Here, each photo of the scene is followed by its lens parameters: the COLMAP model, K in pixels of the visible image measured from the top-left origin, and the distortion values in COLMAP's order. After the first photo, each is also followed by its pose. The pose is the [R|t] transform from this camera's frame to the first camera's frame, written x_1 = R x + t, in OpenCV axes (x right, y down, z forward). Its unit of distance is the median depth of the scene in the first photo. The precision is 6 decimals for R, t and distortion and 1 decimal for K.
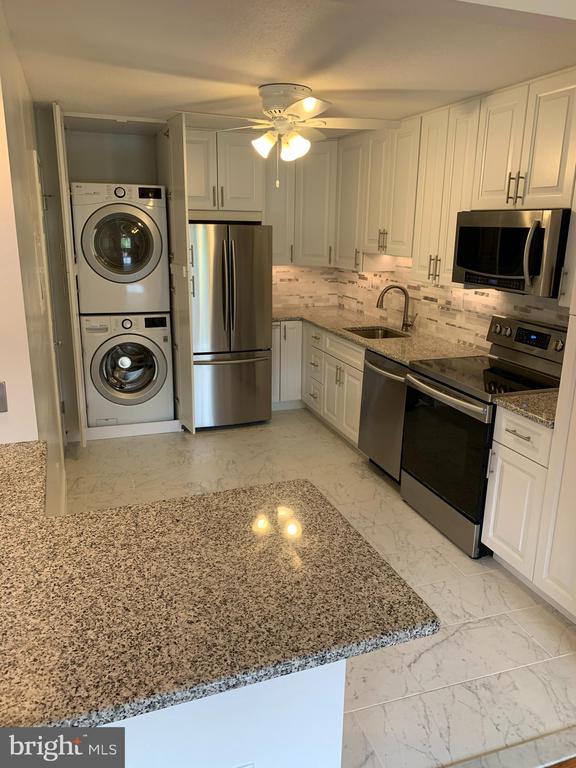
lens RADIAL K [[585.1, 0, 288.0], [0, 585.1, 384.0], [0, 0, 1]] dist [0.070612, -0.158776]
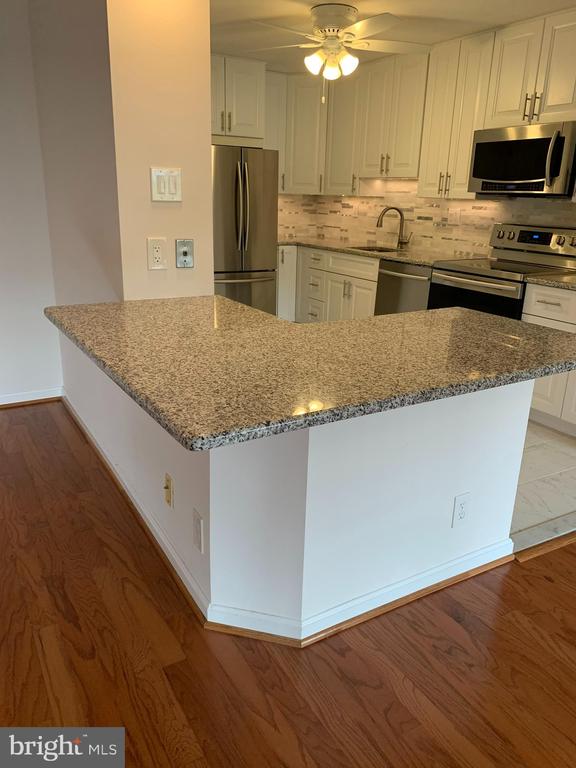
lens RADIAL K [[589.7, 0, 290.3], [0, 589.7, 382.0], [0, 0, 1]] dist [0.021159, -0.008454]
pose [[0.980299, -0.045901, 0.192113, -0.280493], [0.037017, 0.998084, 0.049587, 0.119569], [-0.194021, -0.041498, 0.980119, -0.097856]]
